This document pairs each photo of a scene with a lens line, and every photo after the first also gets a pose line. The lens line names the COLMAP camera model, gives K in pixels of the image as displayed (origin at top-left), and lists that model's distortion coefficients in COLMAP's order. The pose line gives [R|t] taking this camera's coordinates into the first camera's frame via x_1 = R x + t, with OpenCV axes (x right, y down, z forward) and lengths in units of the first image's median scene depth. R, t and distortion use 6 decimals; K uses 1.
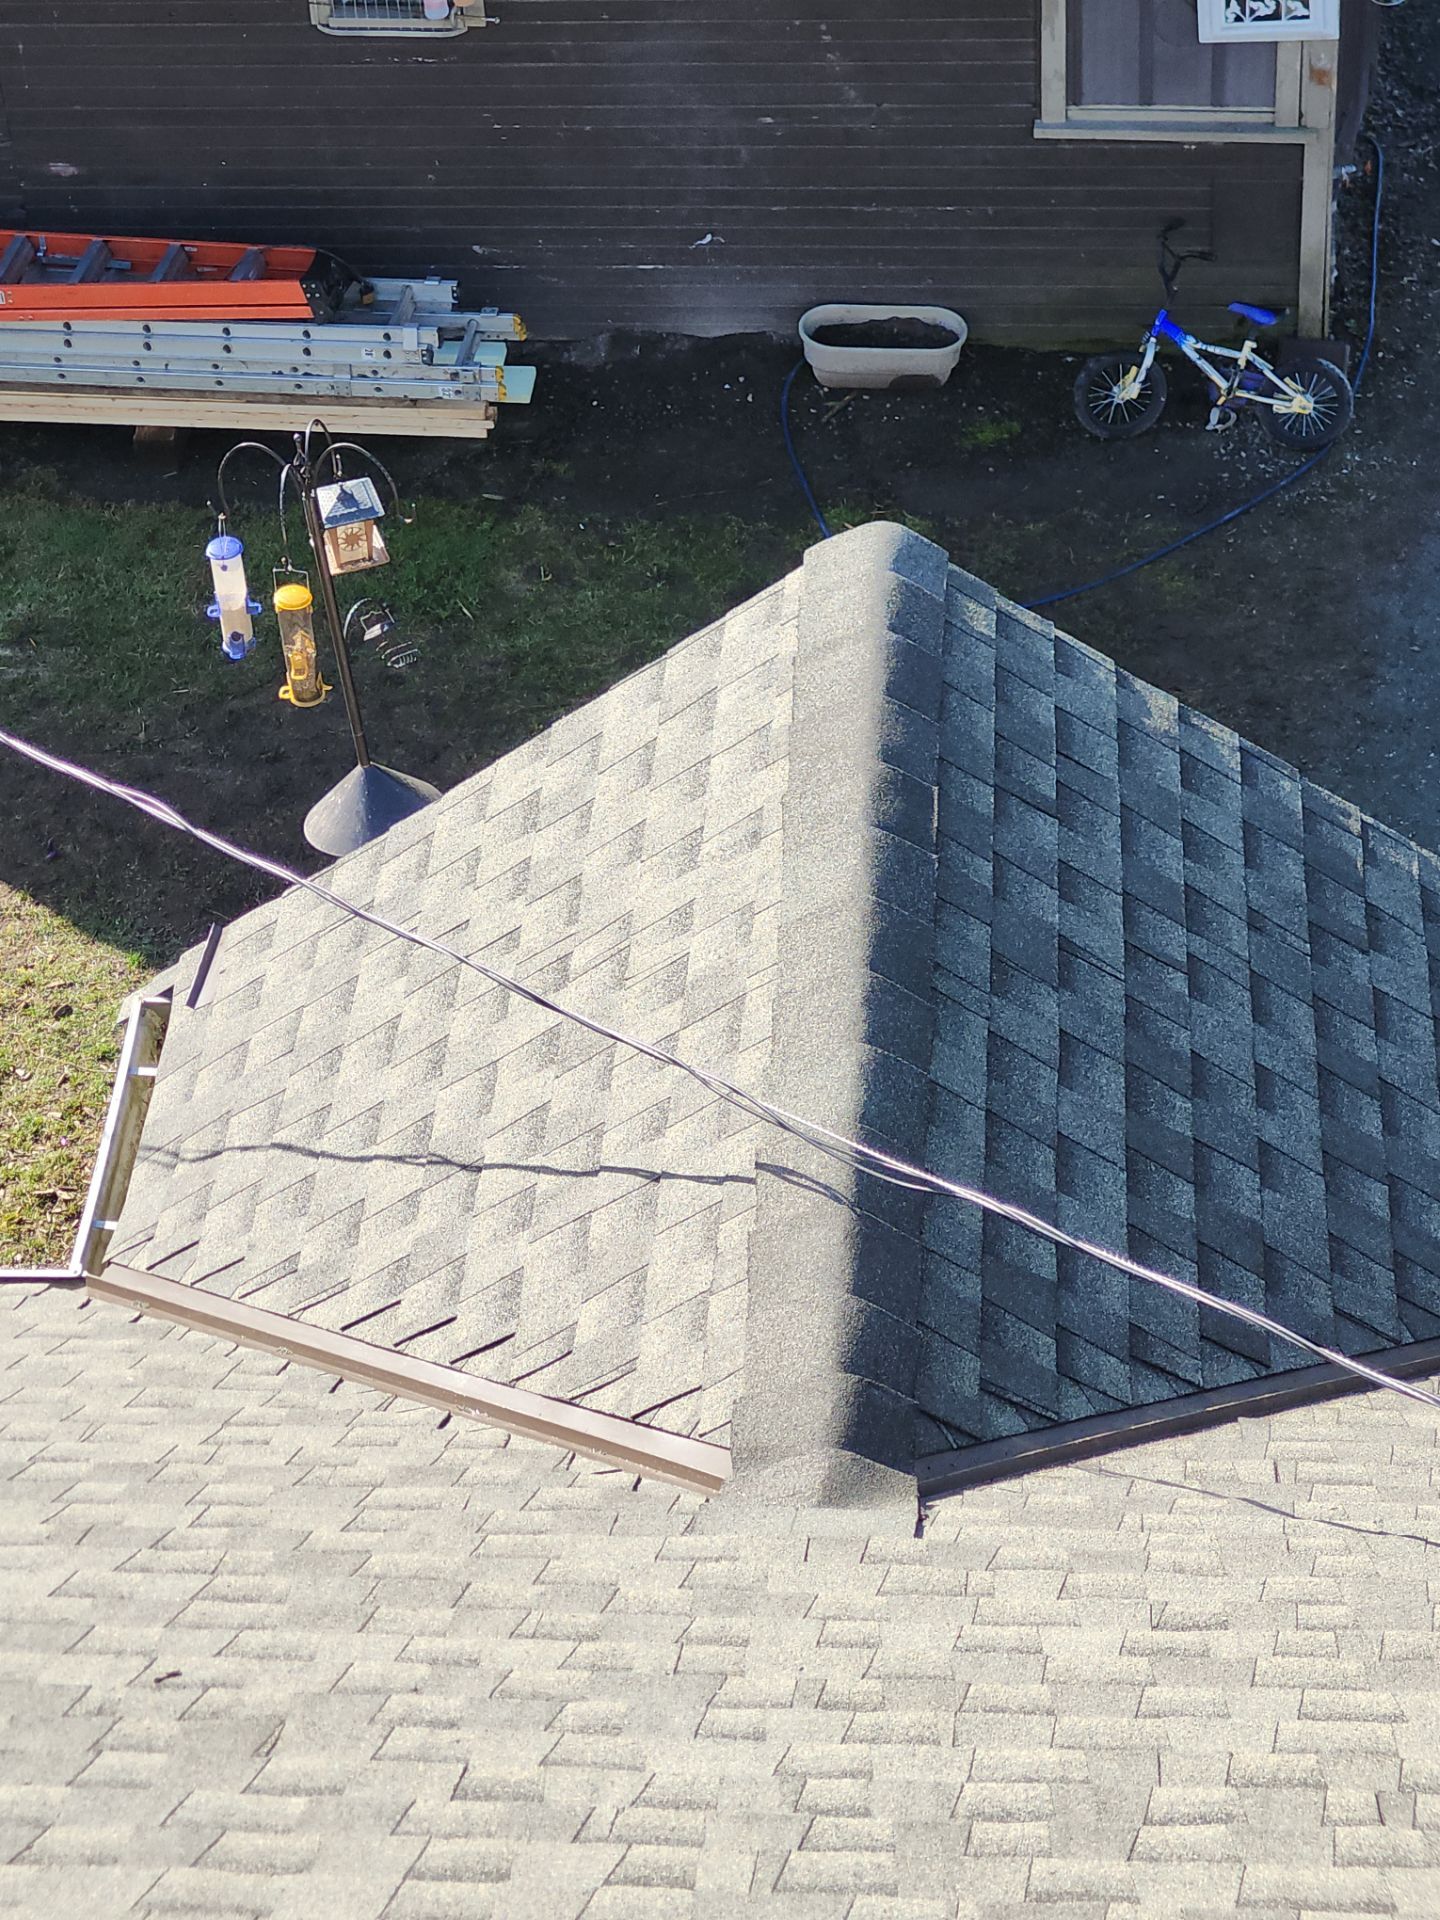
lens RADIAL K [[4757.3, 0, 618.2], [0, 4757.3, 973.5], [0, 0, 1]] dist [-0.045814, 0.000000]
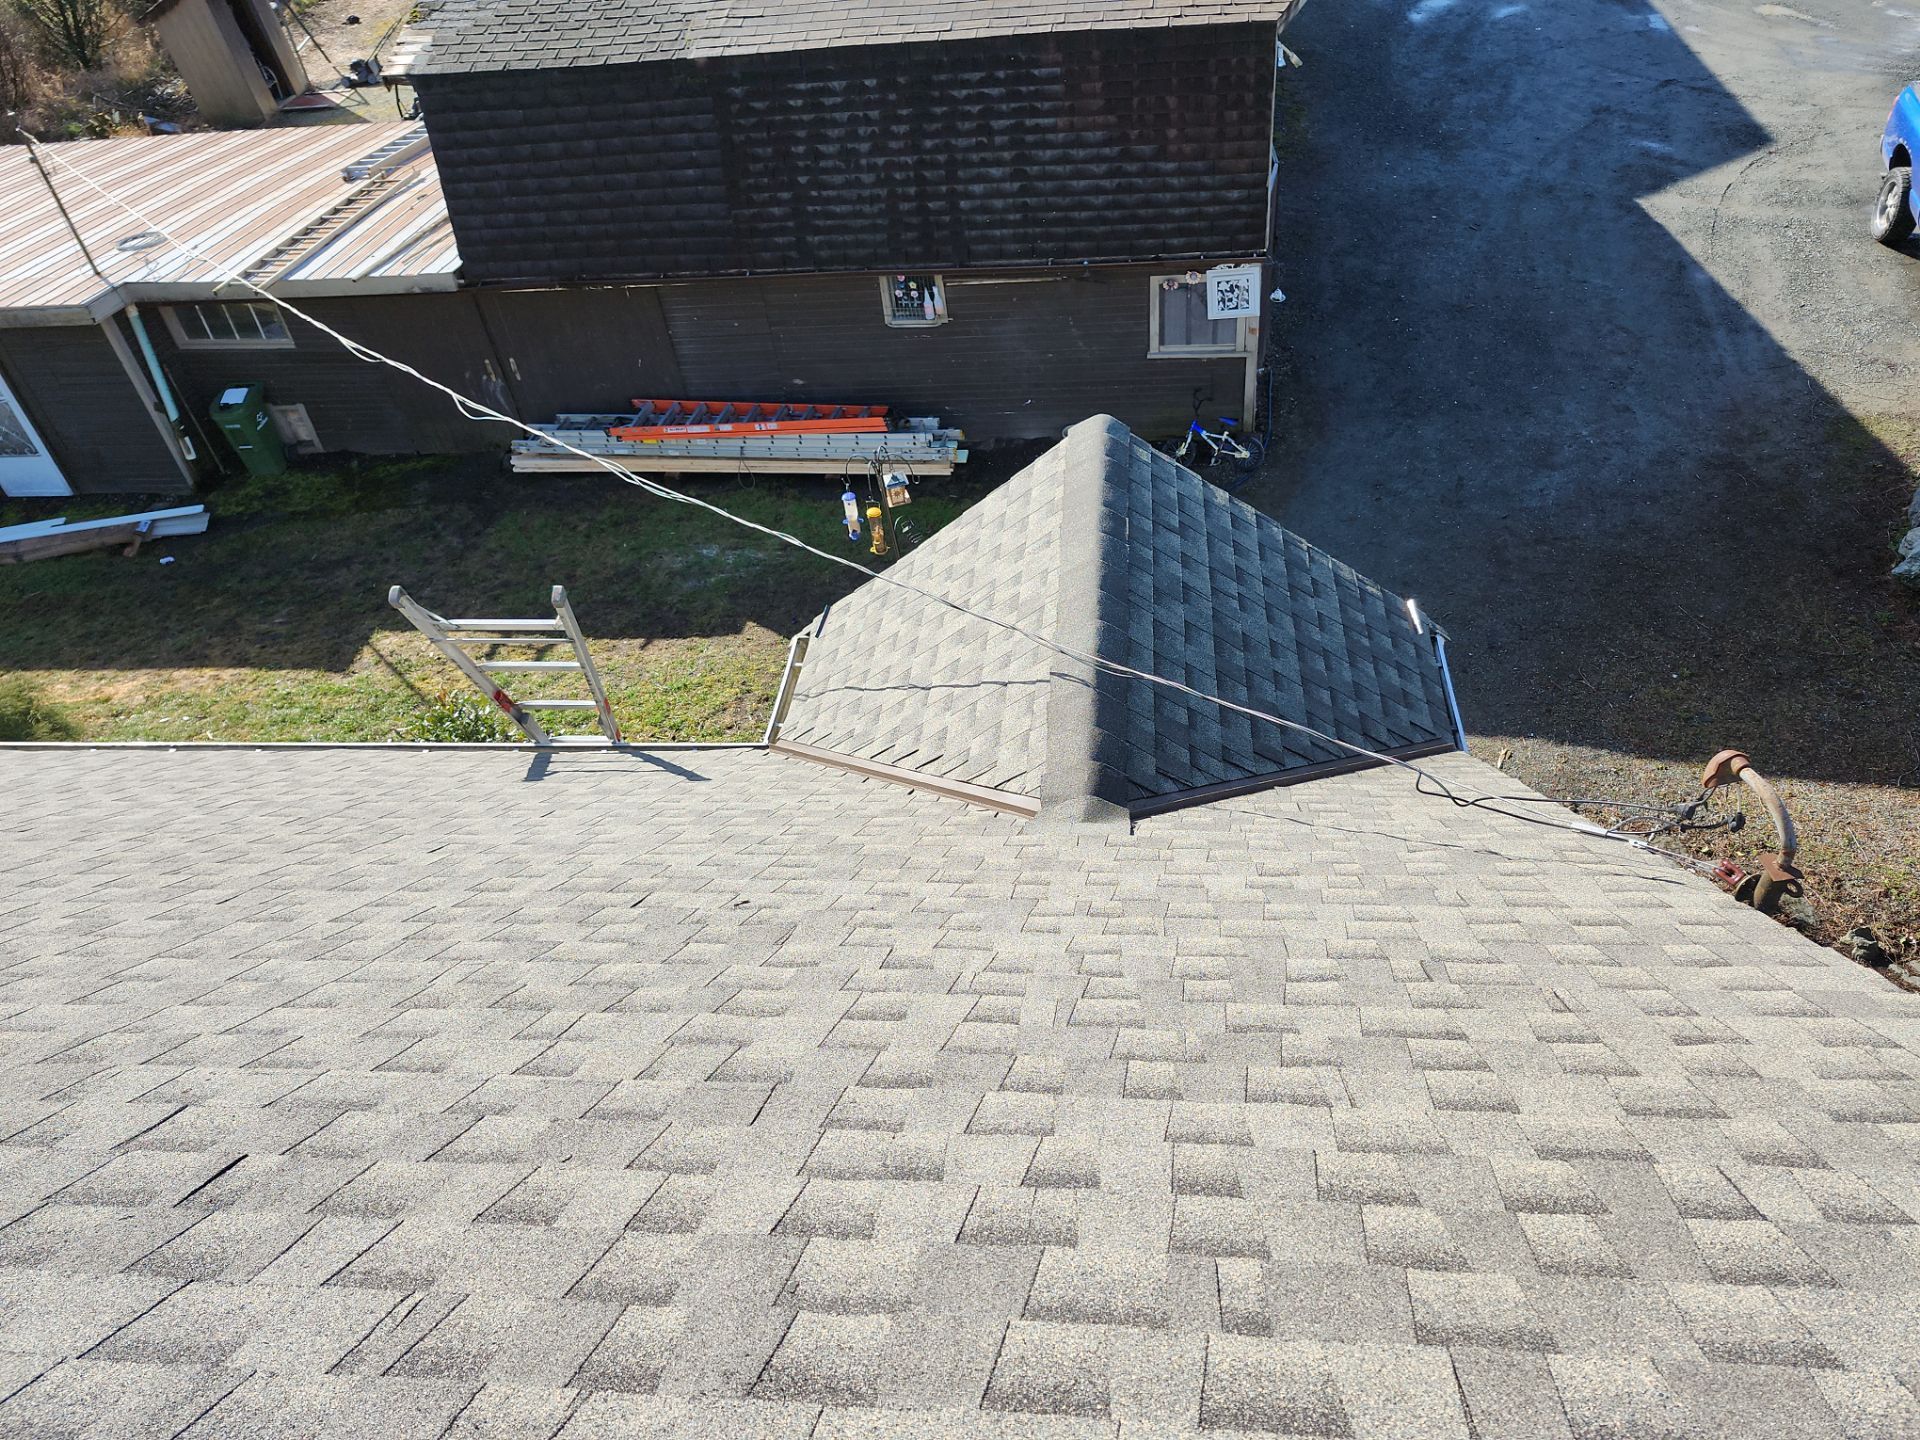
lens RADIAL K [[1473.3, 0, 954.4], [0, 1473.3, 731.1], [0, 0, 1]] dist [0.060070, -0.064455]
pose [[0.999276, -0.013222, -0.035663, 0.007728], [0.013905, 0.999724, 0.018957, 0.048039], [0.035402, -0.019439, 0.999184, 0.288045]]
